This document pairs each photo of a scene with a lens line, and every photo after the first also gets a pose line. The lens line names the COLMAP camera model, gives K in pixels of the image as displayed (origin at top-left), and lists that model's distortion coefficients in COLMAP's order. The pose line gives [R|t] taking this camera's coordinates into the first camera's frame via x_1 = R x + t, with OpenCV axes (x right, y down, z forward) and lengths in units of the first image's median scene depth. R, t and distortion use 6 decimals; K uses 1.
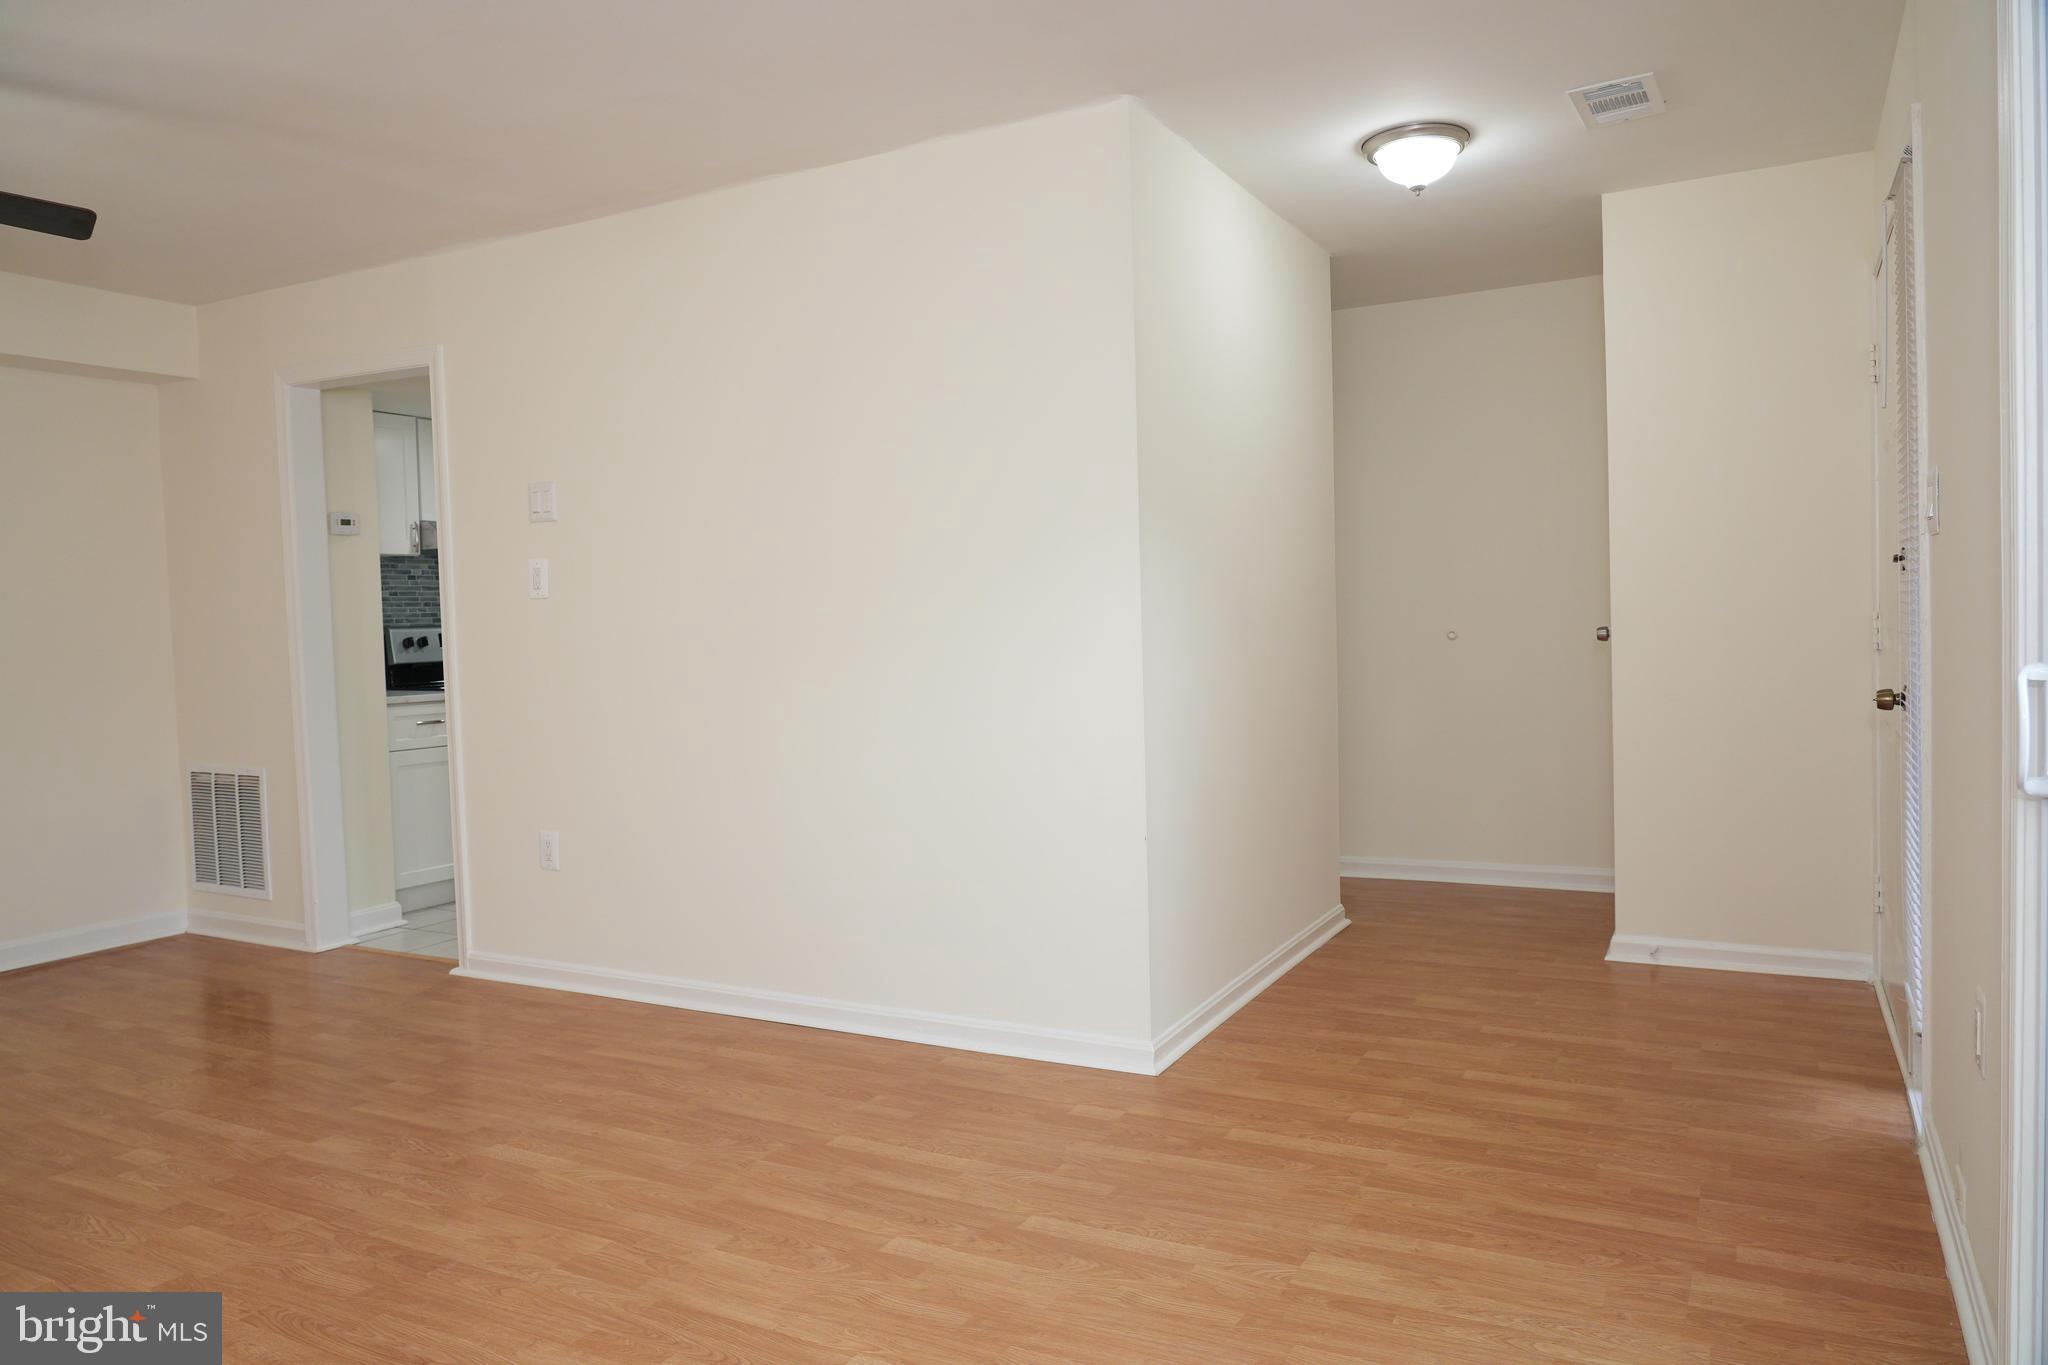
lens RADIAL K [[1365.8, 0, 1038.4], [0, 1365.8, 675.9], [0, 0, 1]] dist [-0.038459, 0.024057]
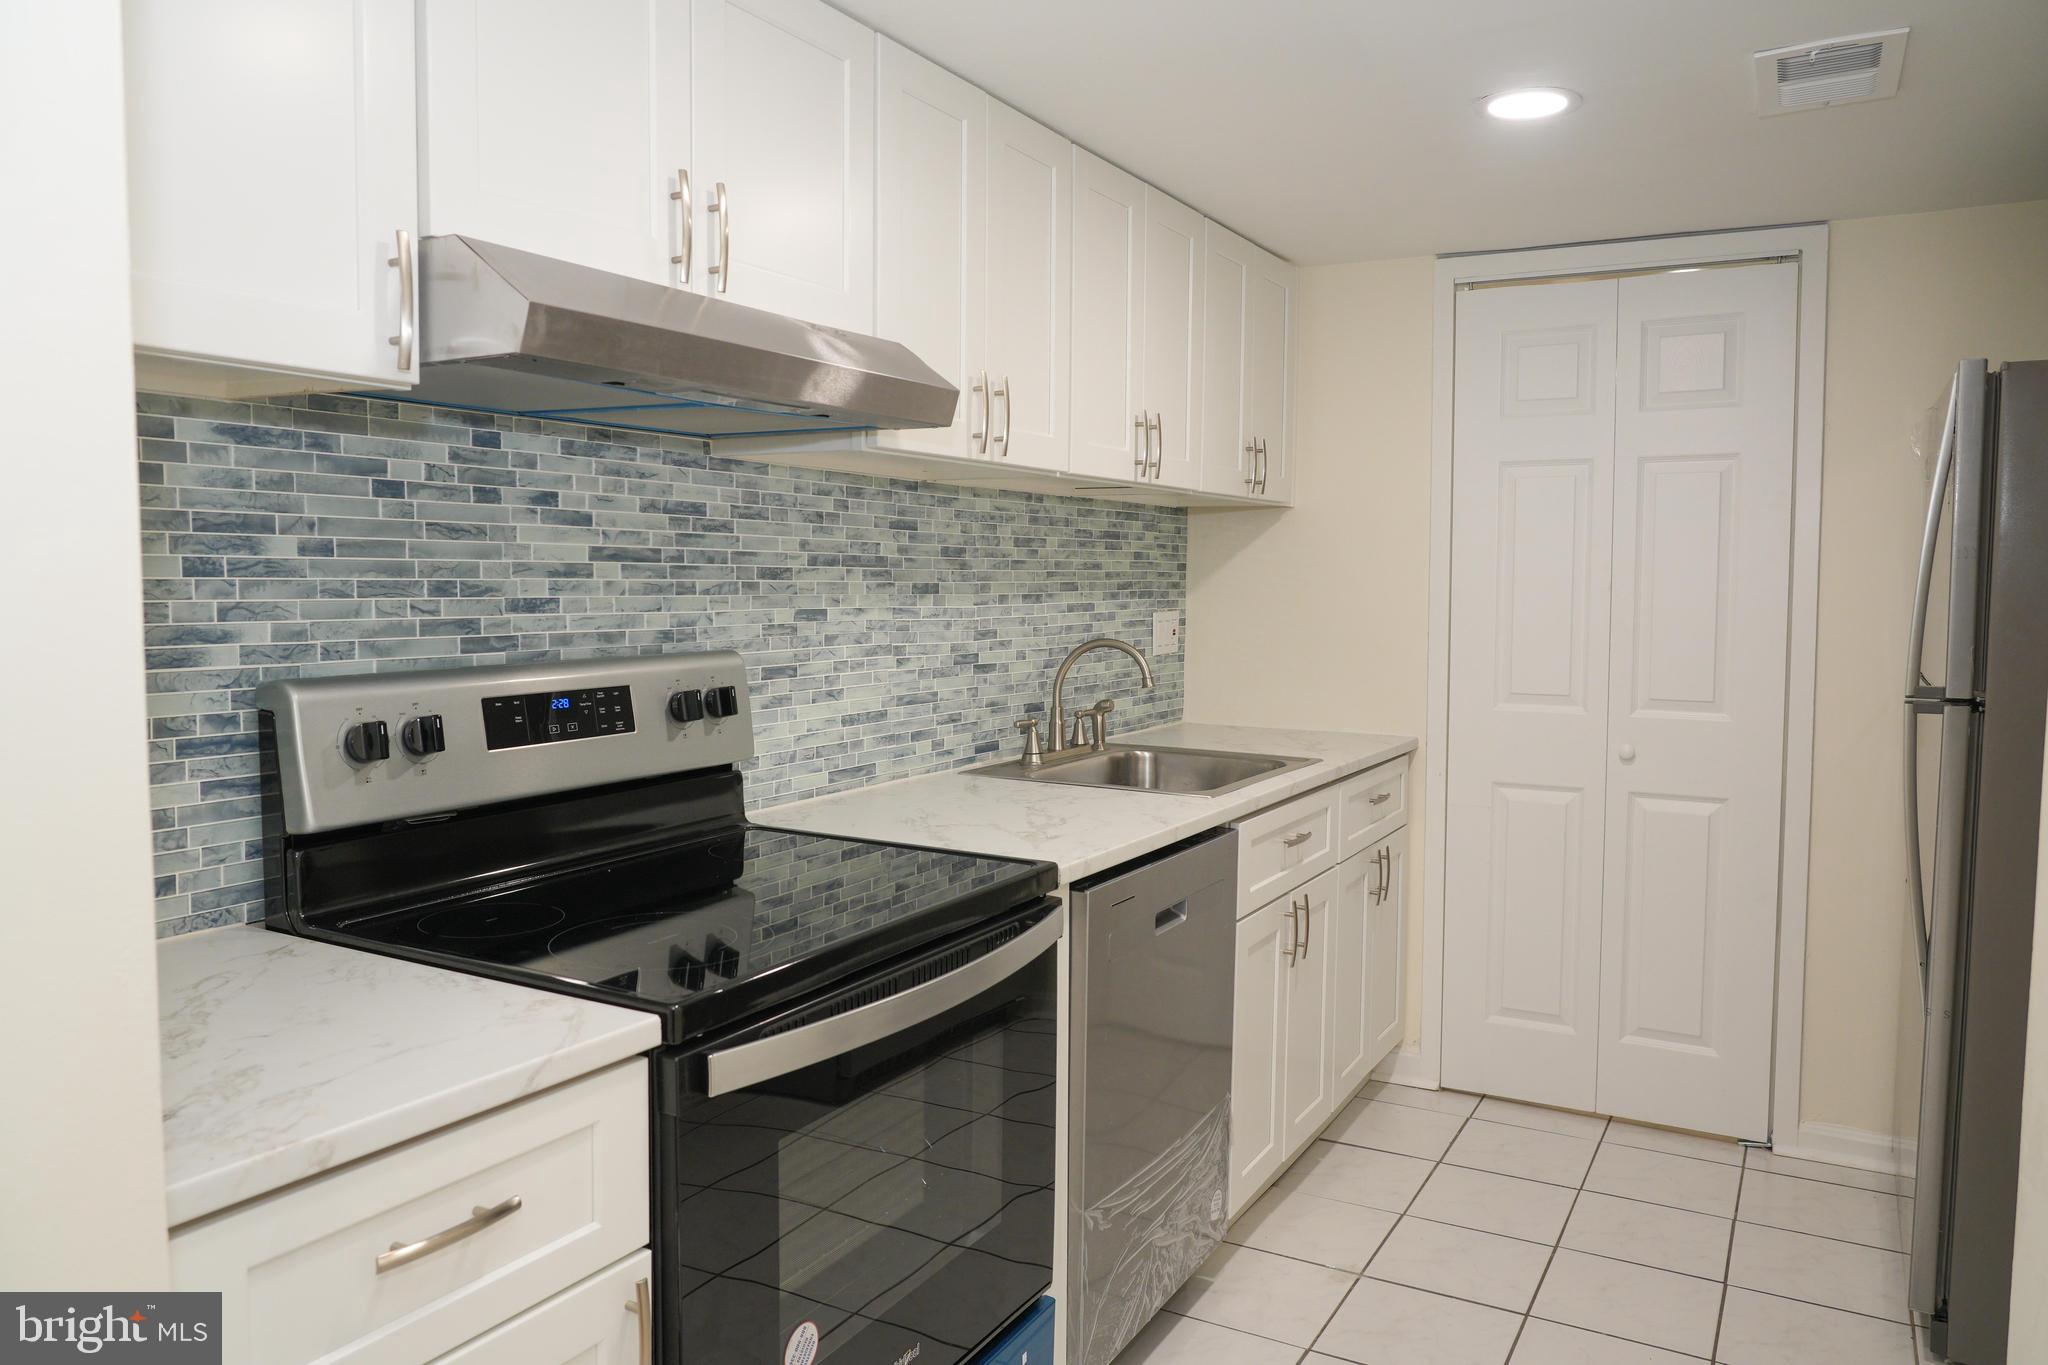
lens RADIAL K [[1423.8, 0, 1033.1], [0, 1423.8, 680.7], [0, 0, 1]] dist [-0.024616, 0.005426]
pose [[0.999150, 0.032908, -0.024808, -0.683923], [-0.032207, 0.999085, 0.028150, -0.097409], [0.025712, -0.027327, 0.999296, 1.512445]]
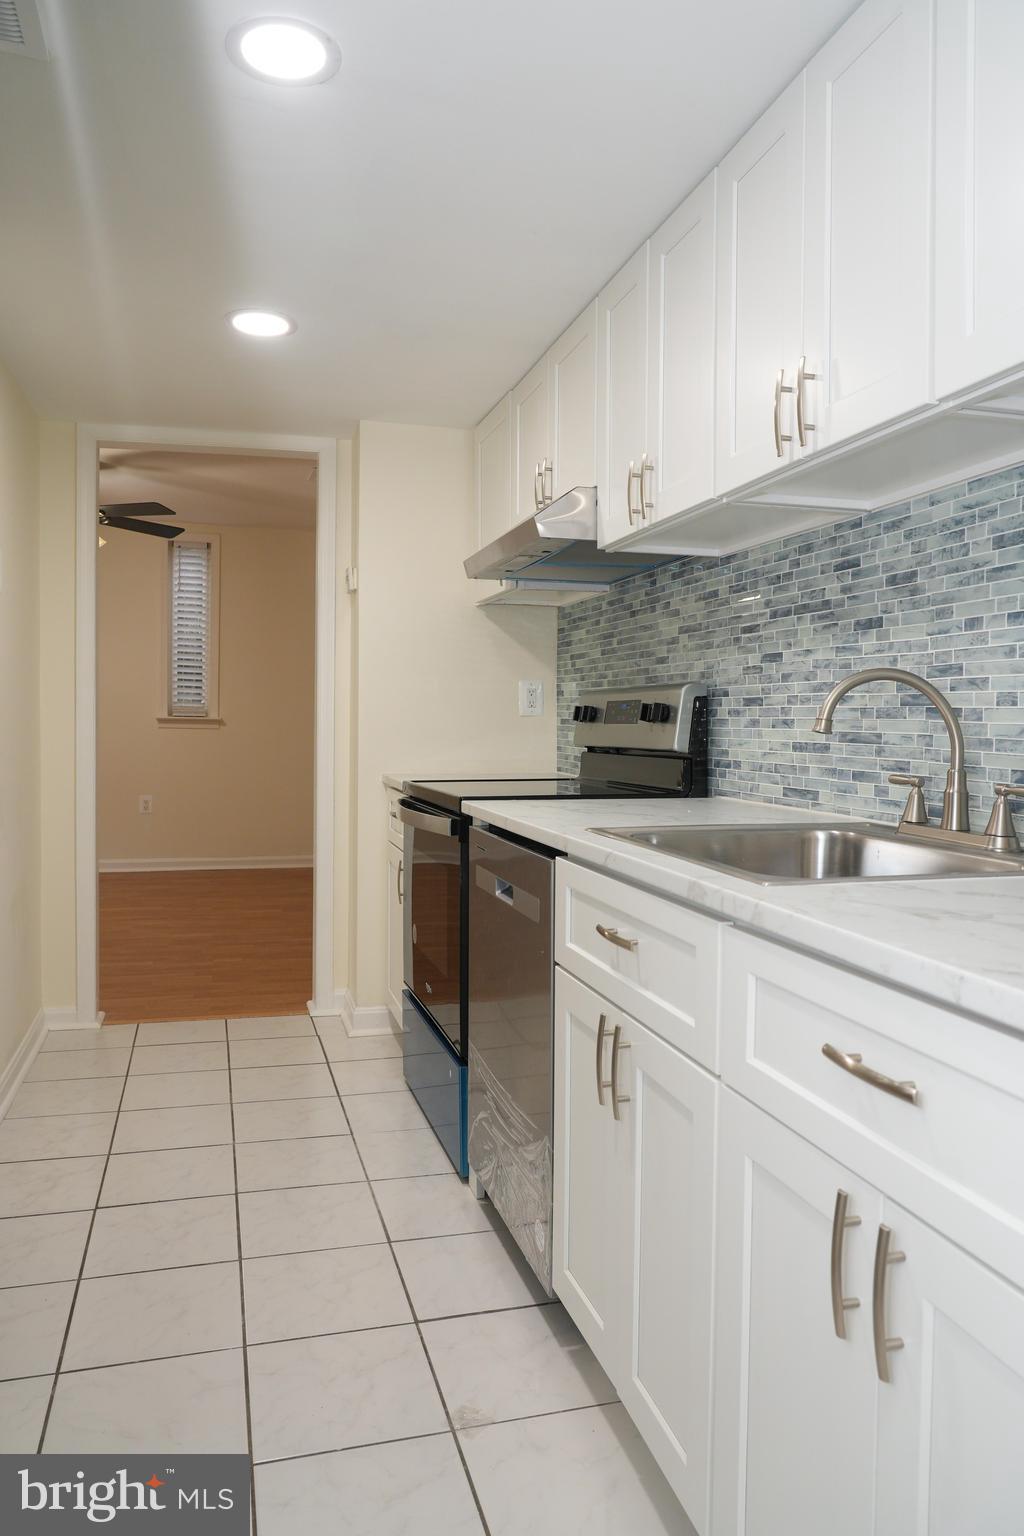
lens RADIAL K [[1067.9, 0, 512.0], [0, 1067.9, 768.0], [0, 0, 1]] dist [-0.024616, 0.005426]
pose [[-0.723391, 0.046441, -0.688875, -0.147224], [-0.025237, 0.995290, 0.093599, -0.096009], [0.689977, 0.085093, -0.718812, 2.786231]]
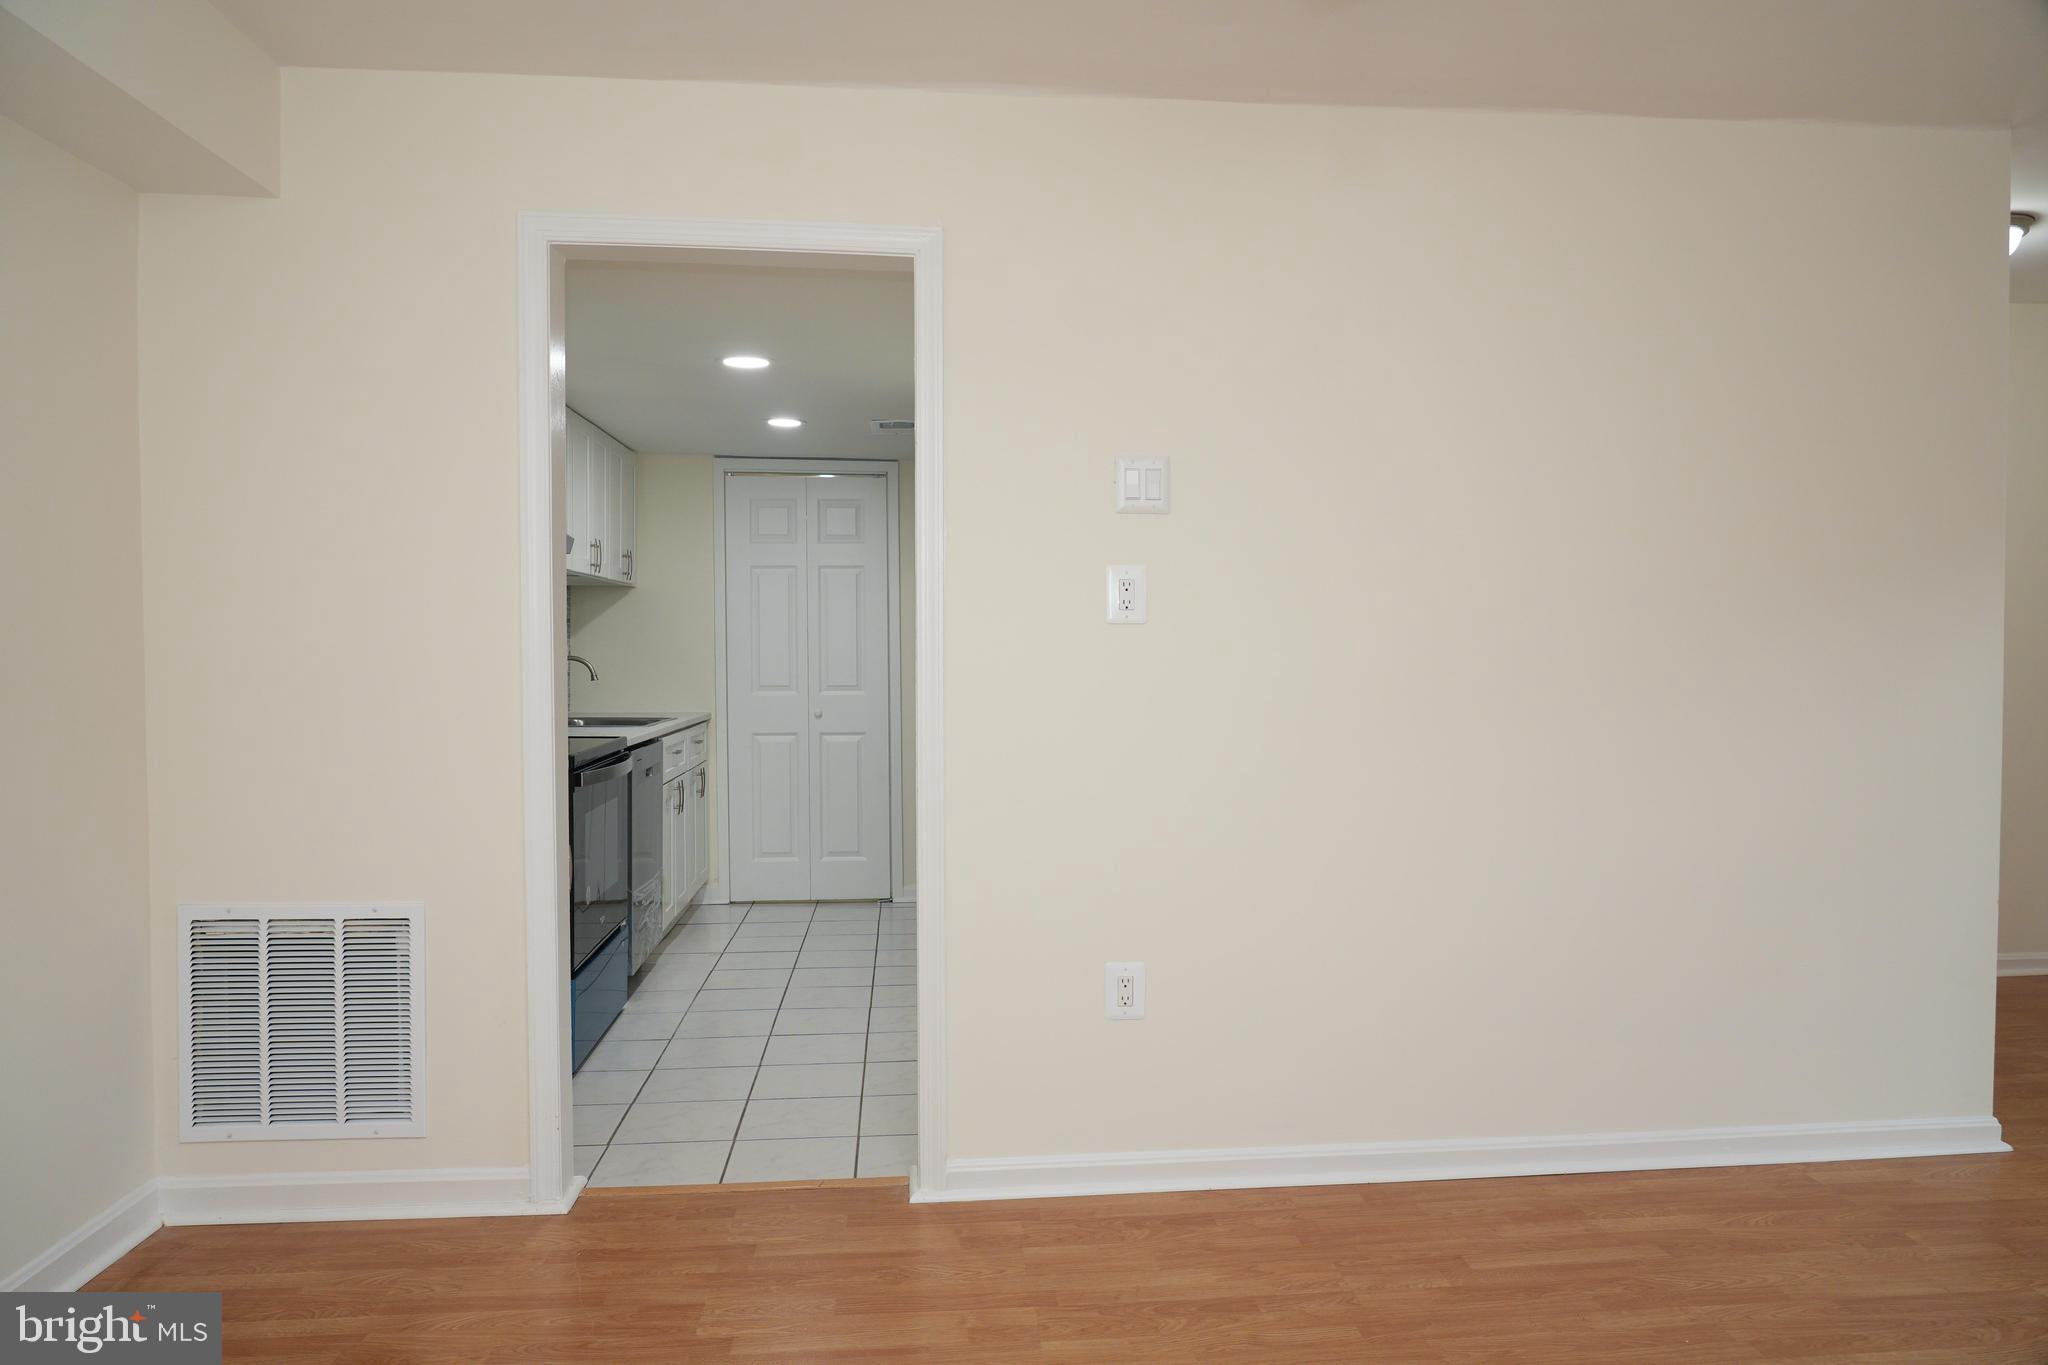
lens RADIAL K [[1365.8, 0, 1038.4], [0, 1365.8, 675.9], [0, 0, 1]] dist [-0.038459, 0.024057]
pose [[0.835445, 0.015023, 0.549369, -1.135006], [0.003013, 0.999486, -0.031913, -0.012822], [-0.549566, 0.028317, 0.834970, 0.651428]]
